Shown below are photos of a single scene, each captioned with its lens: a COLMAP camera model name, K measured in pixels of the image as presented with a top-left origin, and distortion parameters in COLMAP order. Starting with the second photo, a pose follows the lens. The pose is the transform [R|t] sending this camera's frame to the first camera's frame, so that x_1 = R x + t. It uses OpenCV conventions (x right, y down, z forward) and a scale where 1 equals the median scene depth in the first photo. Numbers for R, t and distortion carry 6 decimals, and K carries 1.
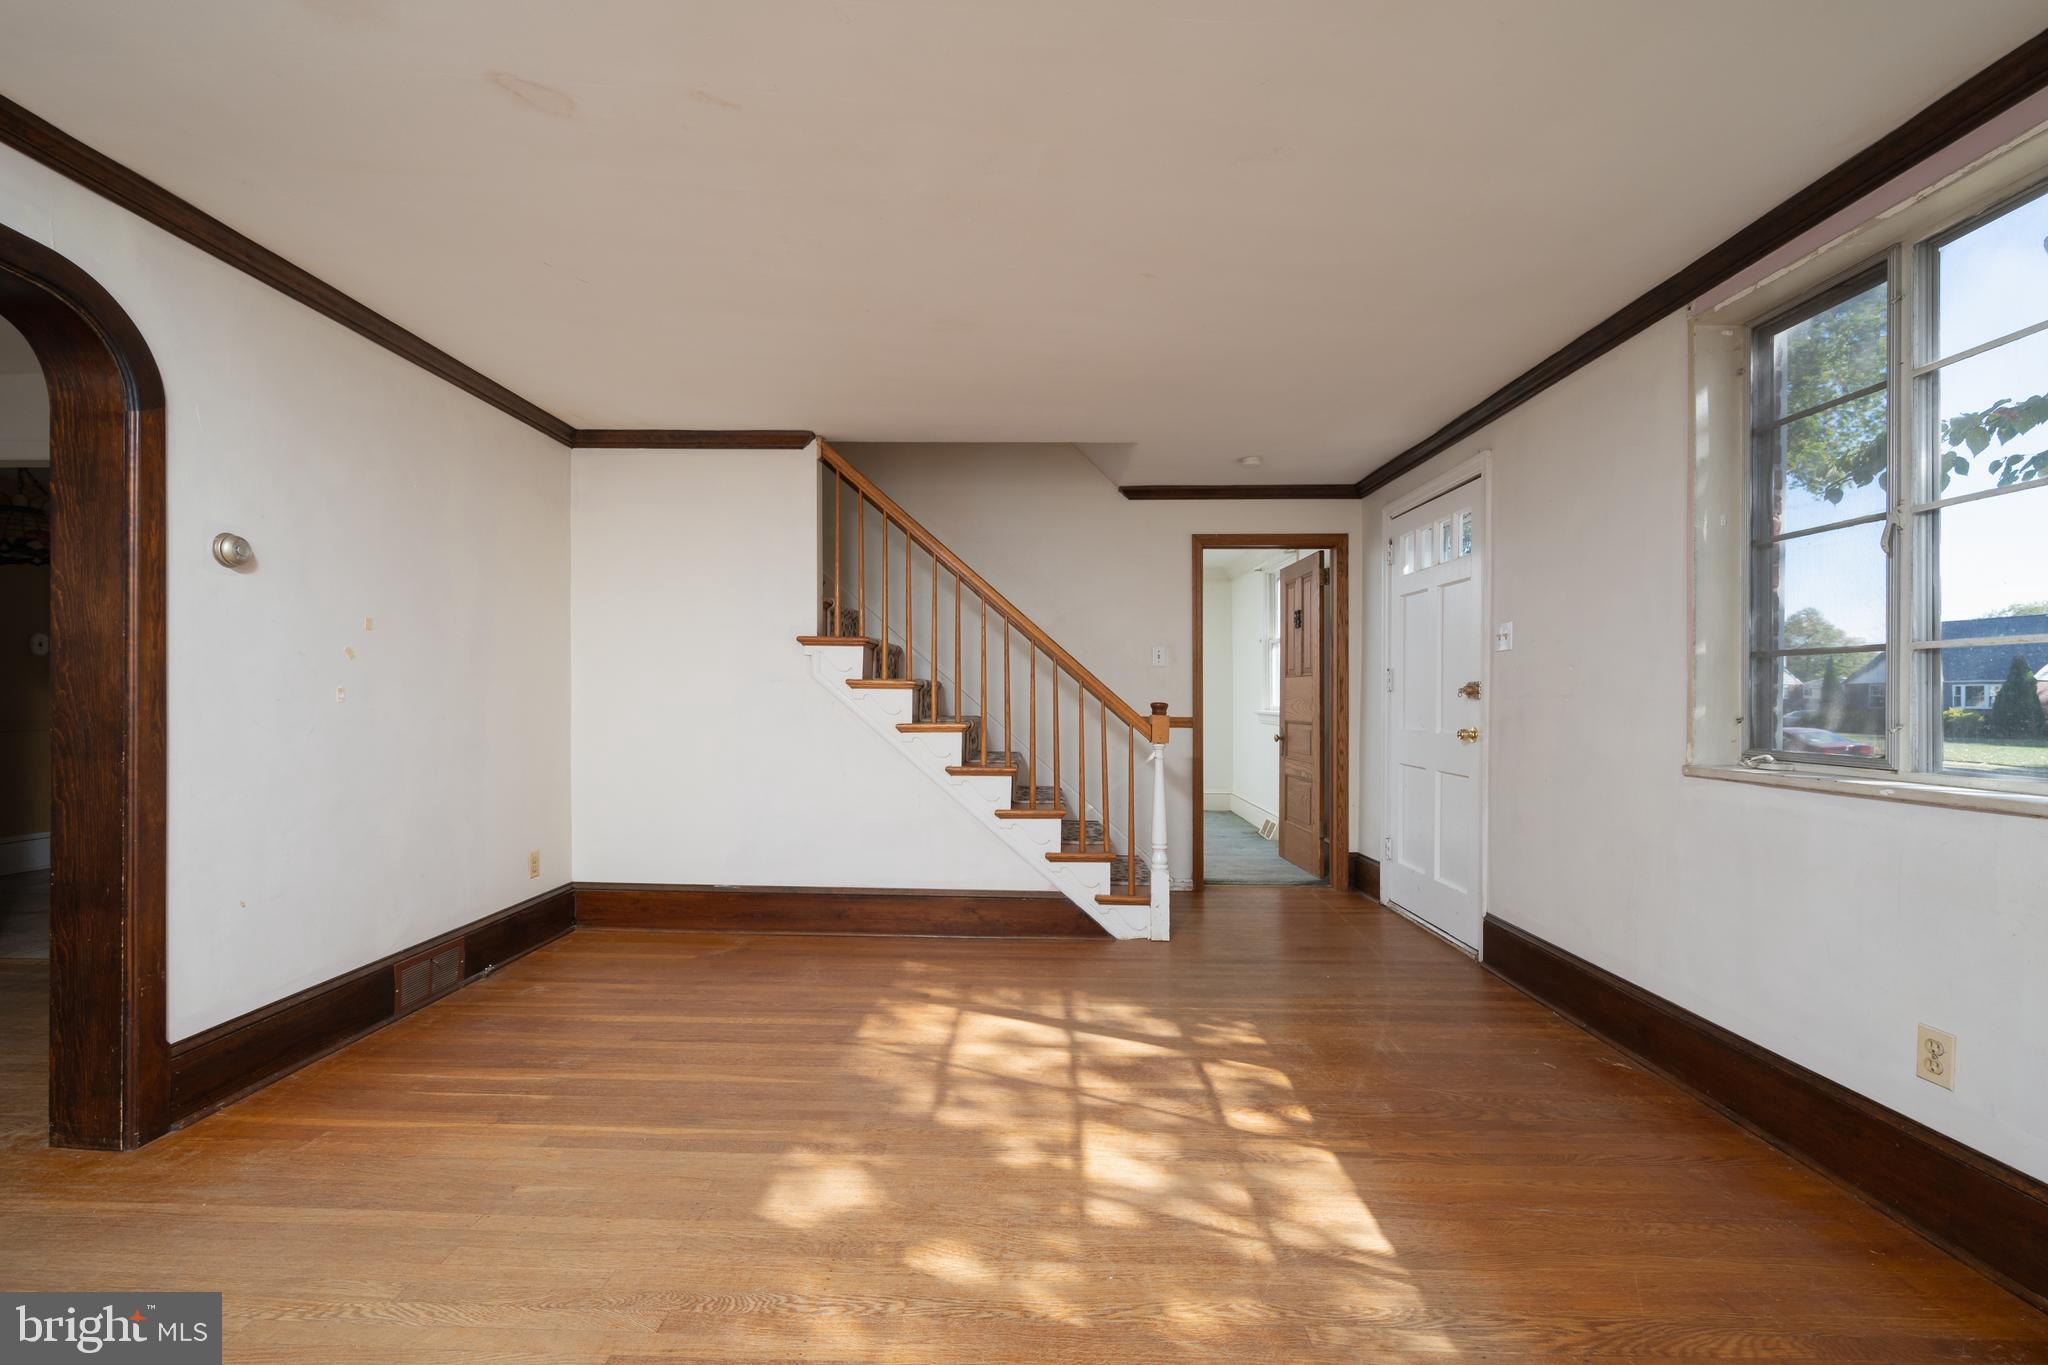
lens RADIAL K [[821.2, 0, 1051.8], [0, 821.2, 686.1], [0, 0, 1]] dist [-0.002552, -0.000212]
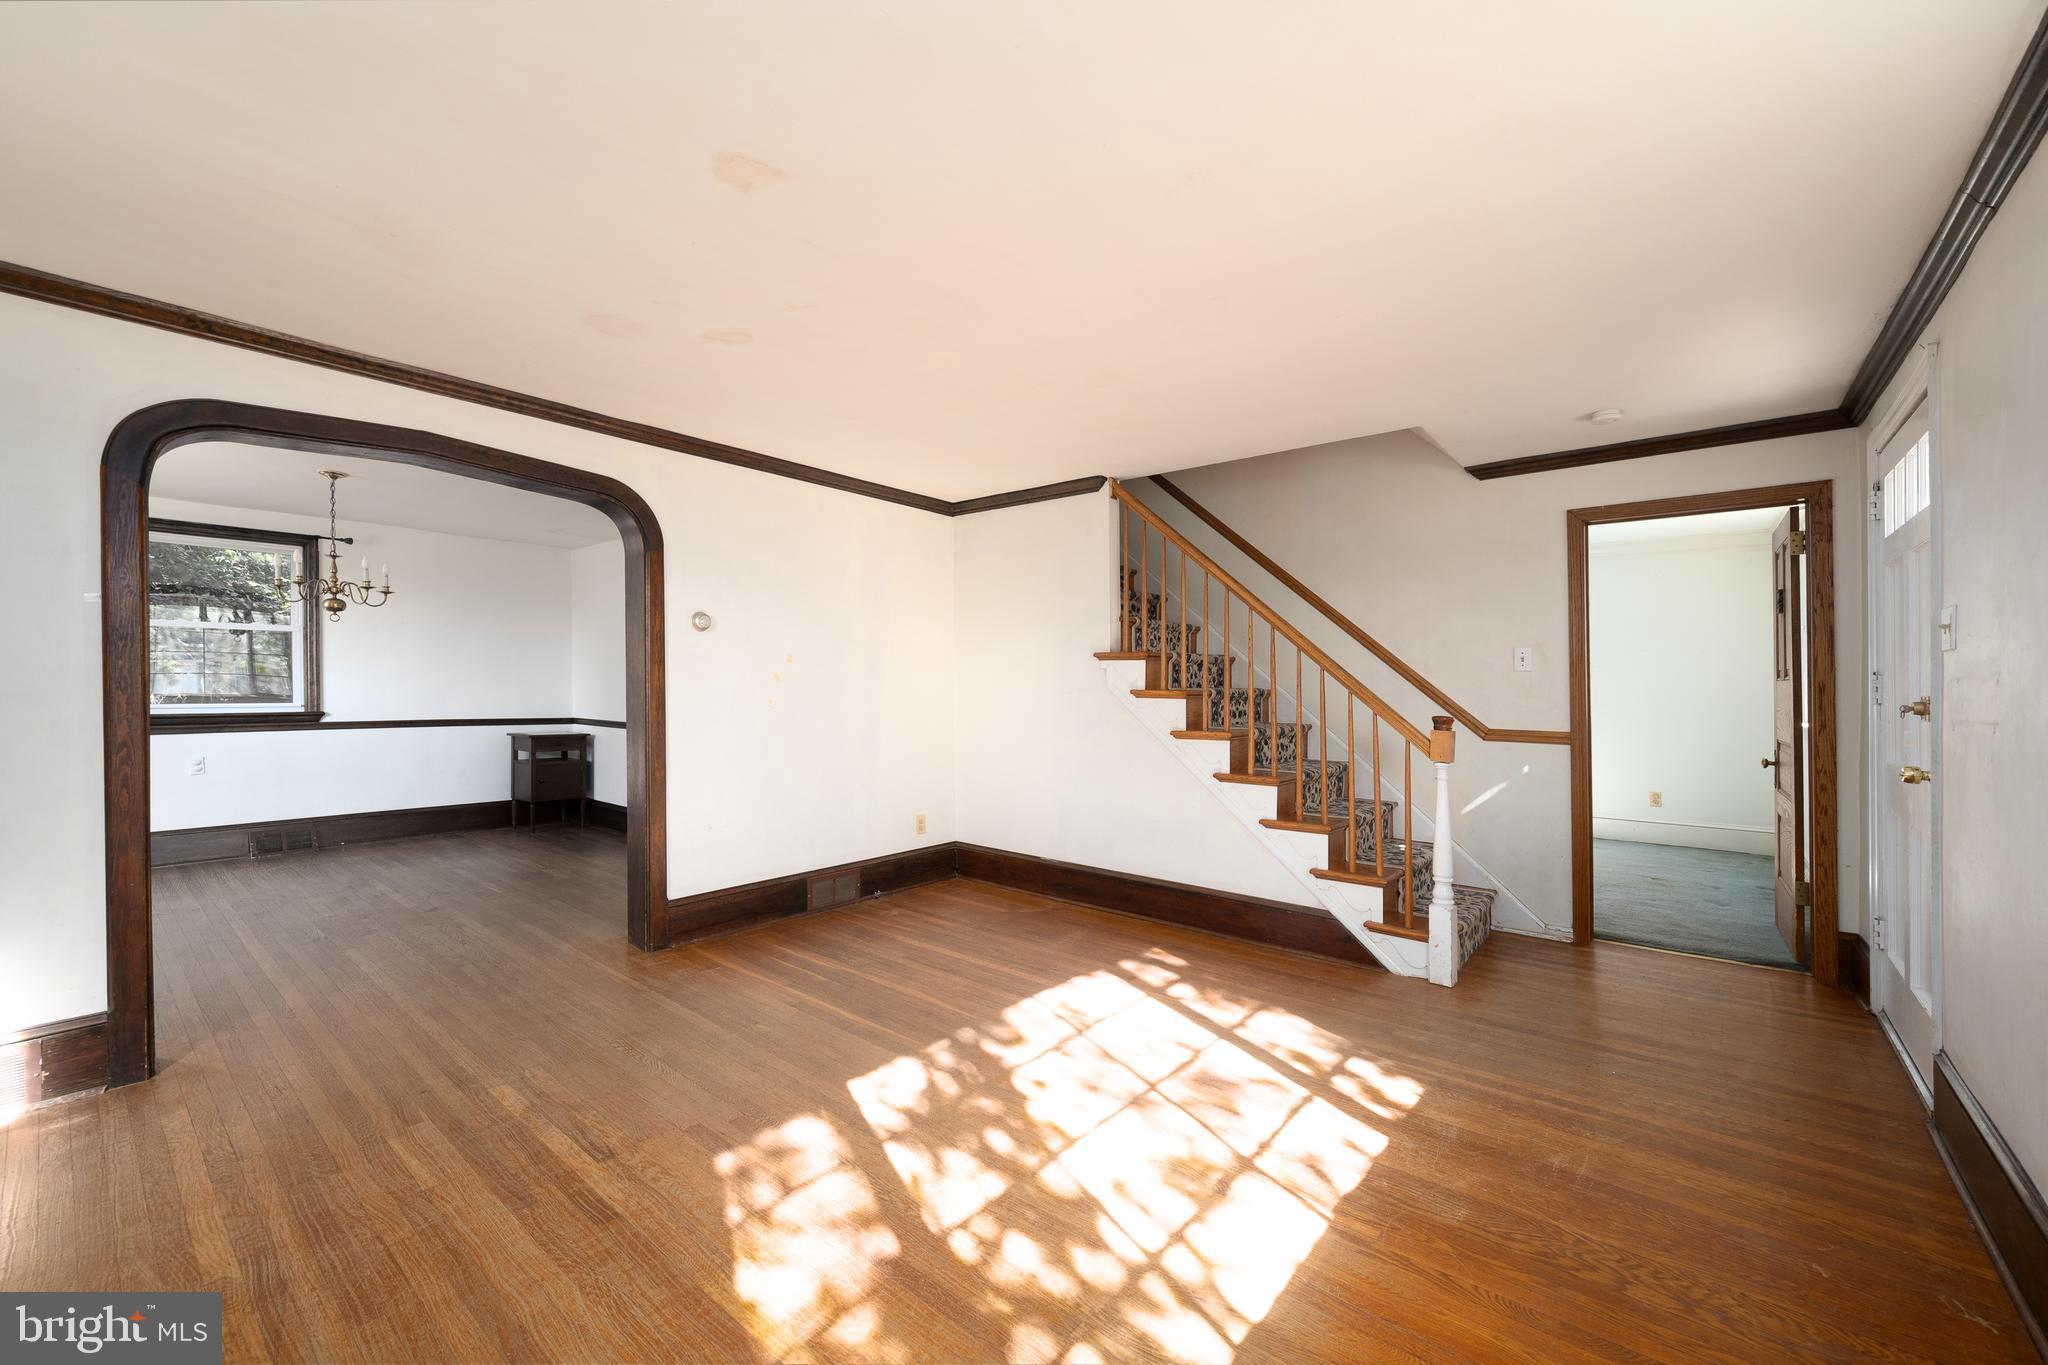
lens RADIAL K [[821.2, 0, 1075.0], [0, 821.2, 675.2], [0, 0, 1]] dist [-0.002552, -0.000212]
pose [[0.792036, -0.007389, -0.610430, 0.404208], [0.004236, 0.999969, -0.006609, -0.022189], [0.610460, 0.002649, 0.792043, 0.062779]]
